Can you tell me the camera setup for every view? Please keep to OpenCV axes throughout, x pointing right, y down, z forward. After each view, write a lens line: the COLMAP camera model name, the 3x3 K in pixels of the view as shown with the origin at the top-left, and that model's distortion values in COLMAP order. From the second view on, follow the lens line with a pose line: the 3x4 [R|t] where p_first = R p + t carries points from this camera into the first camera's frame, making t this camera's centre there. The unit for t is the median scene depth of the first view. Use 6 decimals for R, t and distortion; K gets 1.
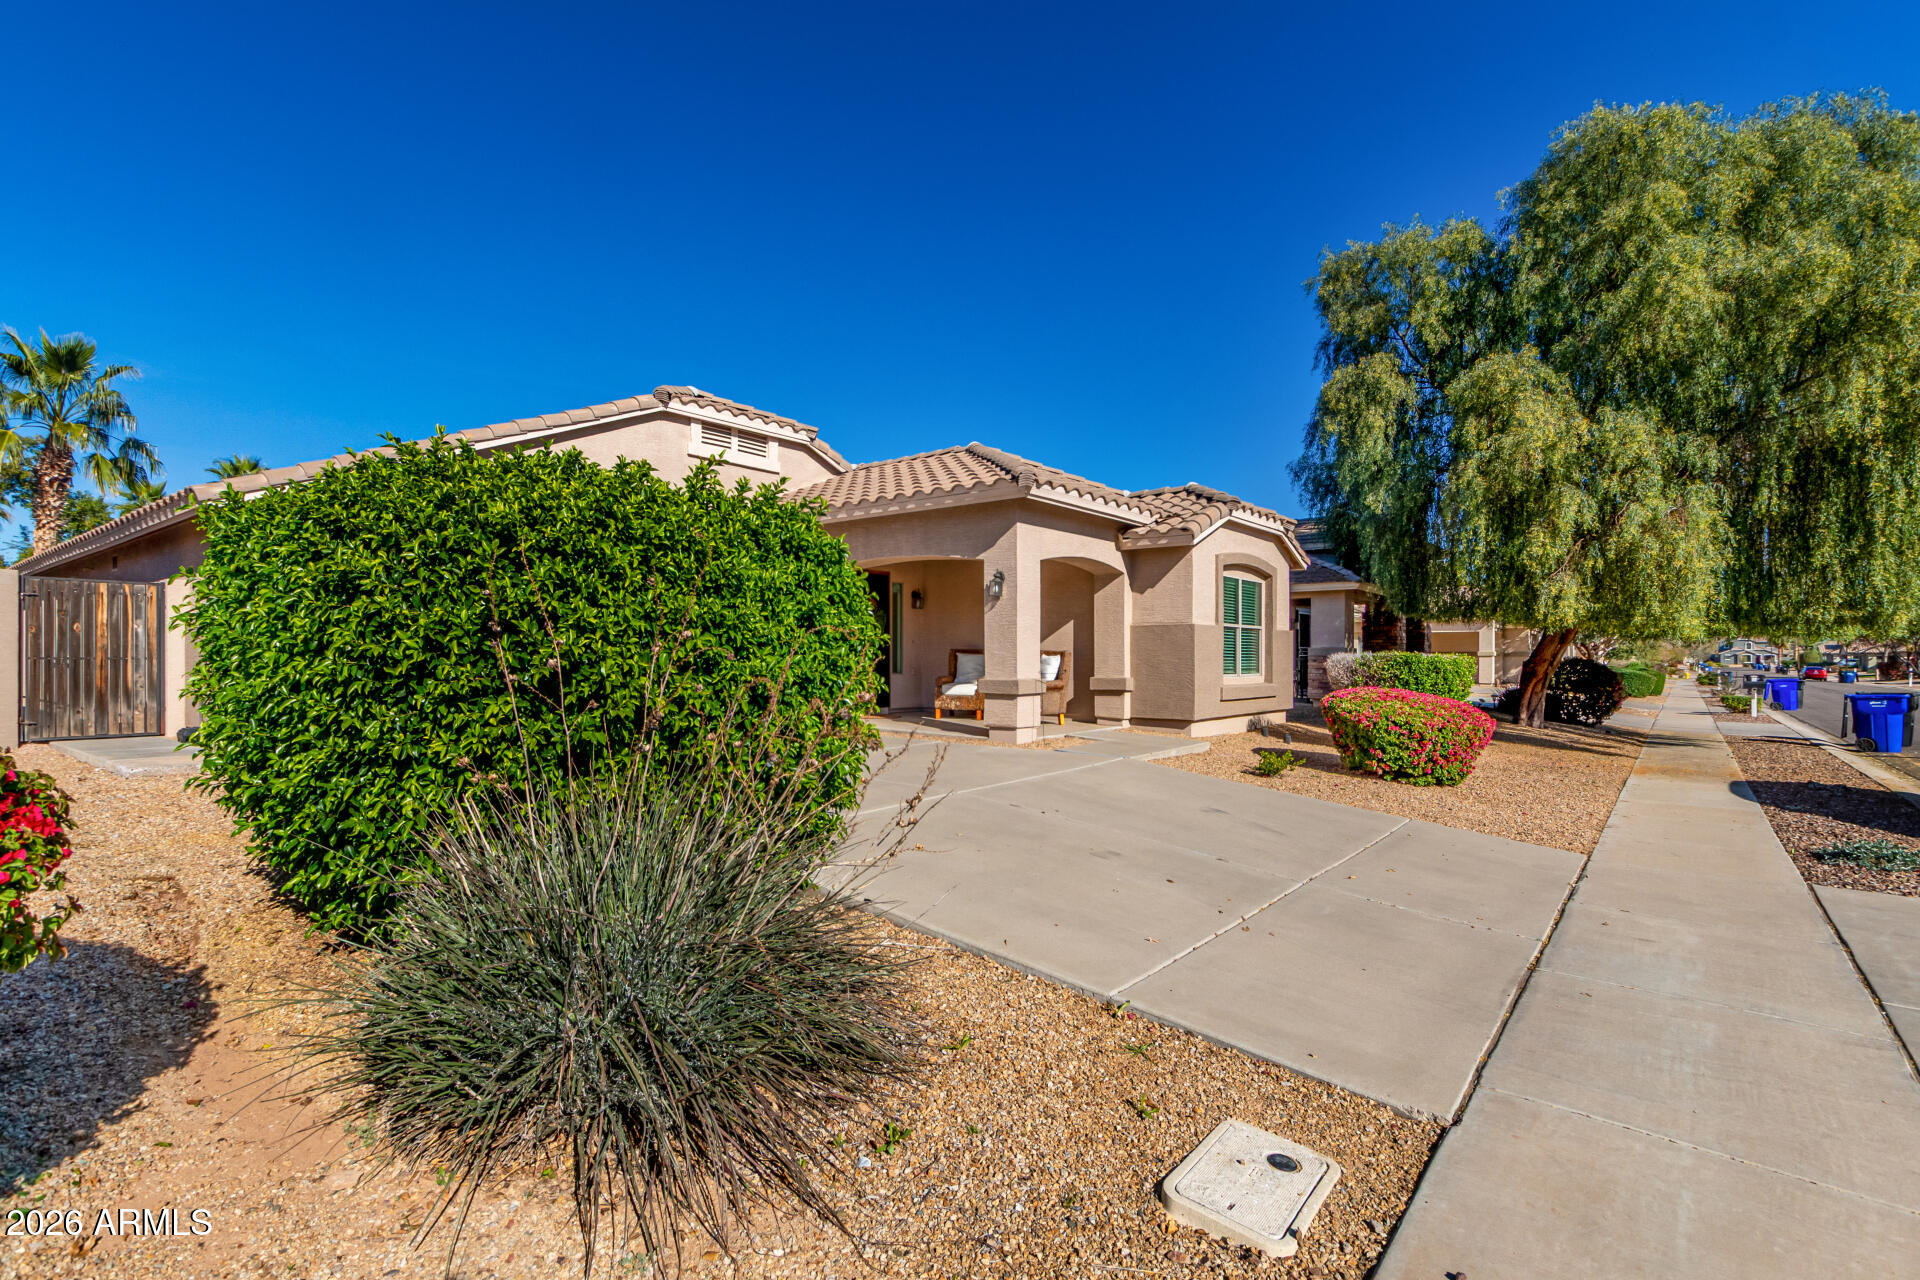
lens RADIAL K [[904.3, 0, 955.3], [0, 904.3, 640.0], [0, 0, 1]] dist [0.010390, -0.000367]
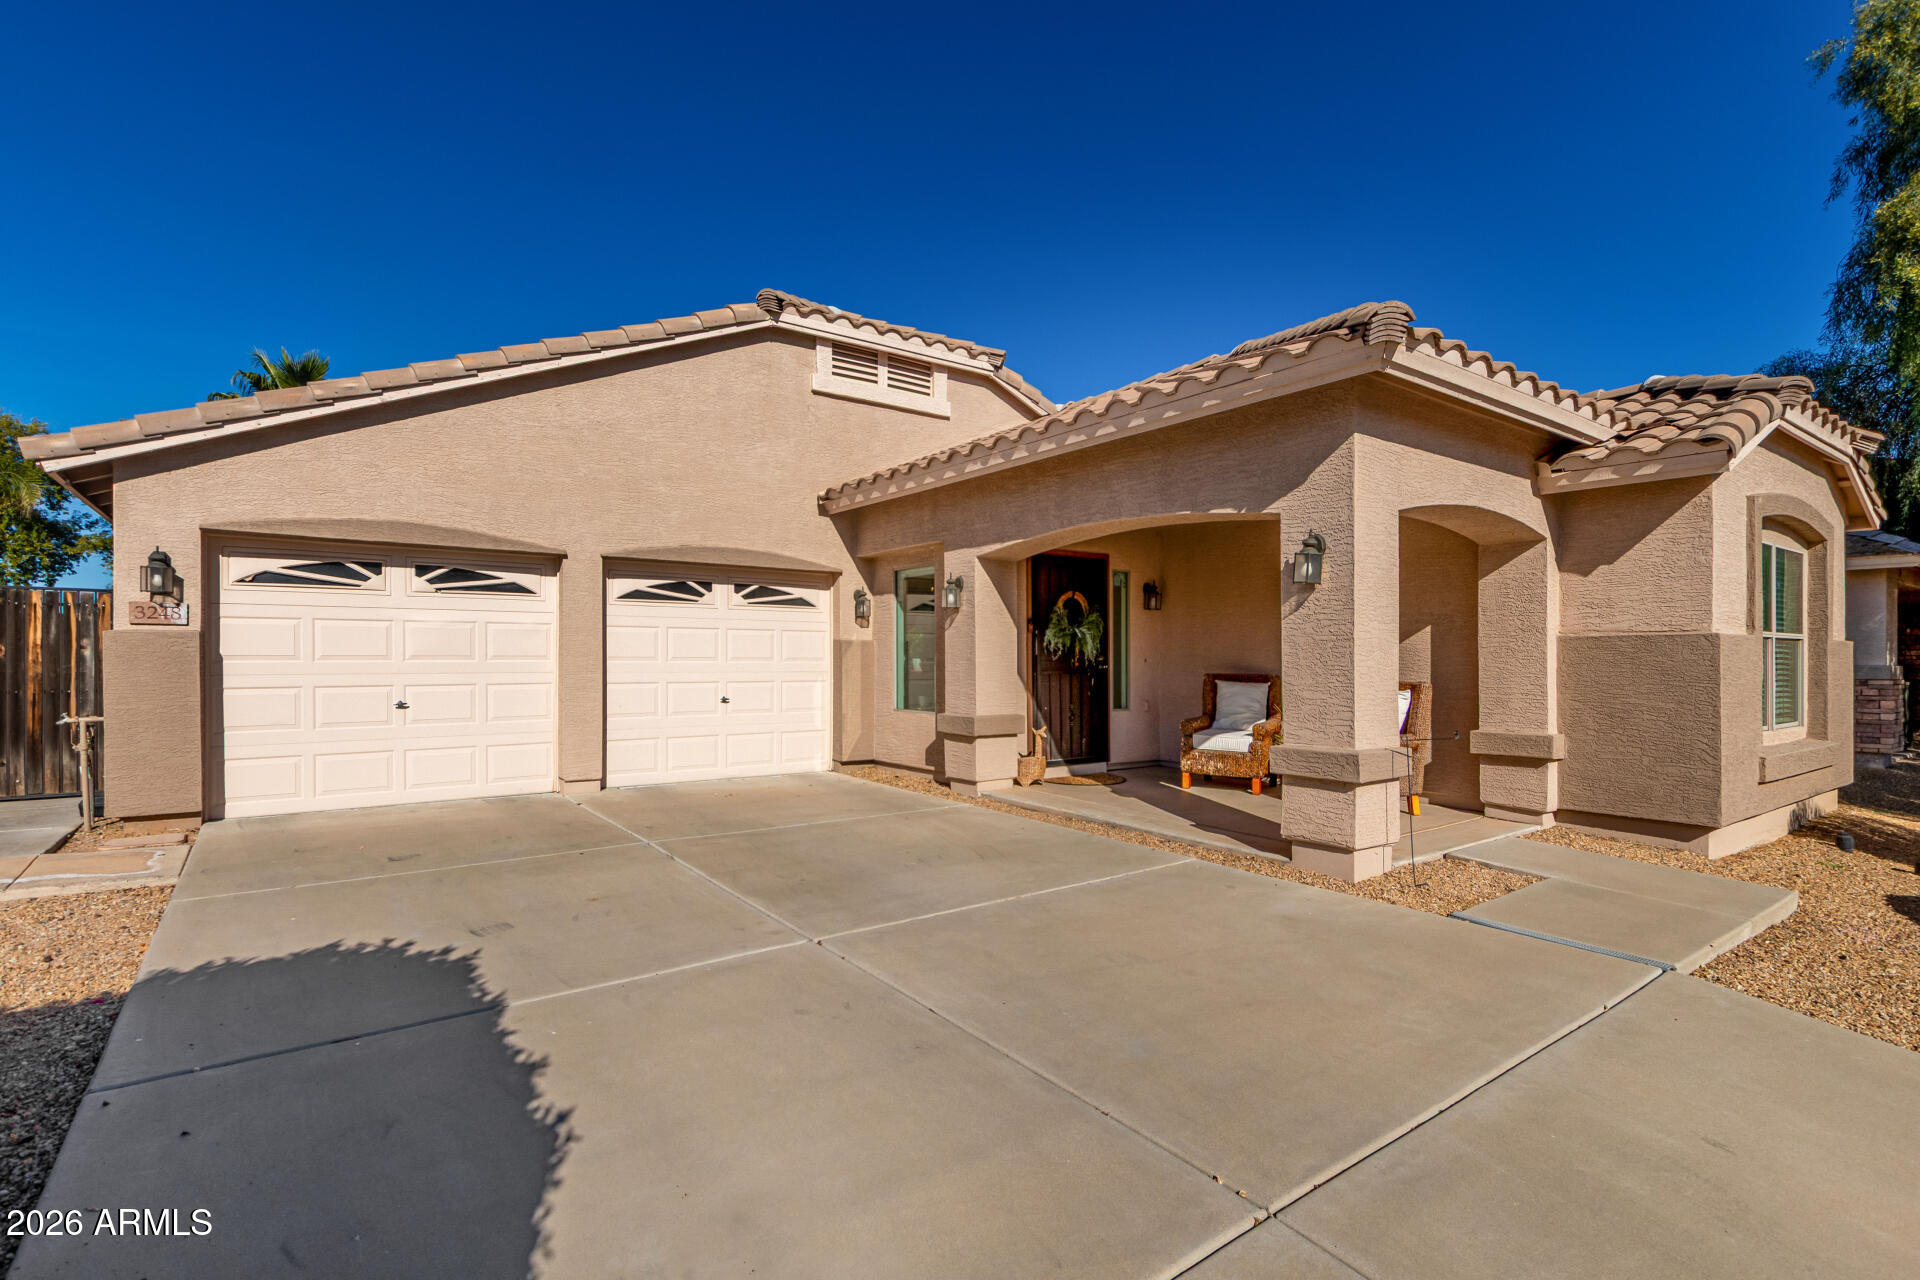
lens RADIAL K [[904.3, 0, 965.7], [0, 904.3, 648.0], [0, 0, 1]] dist [0.010390, -0.000367]
pose [[0.968896, -0.002675, -0.247454, -0.012274], [0.004515, 0.999966, 0.006870, -0.014182], [0.247427, -0.007773, 0.968875, 0.387427]]
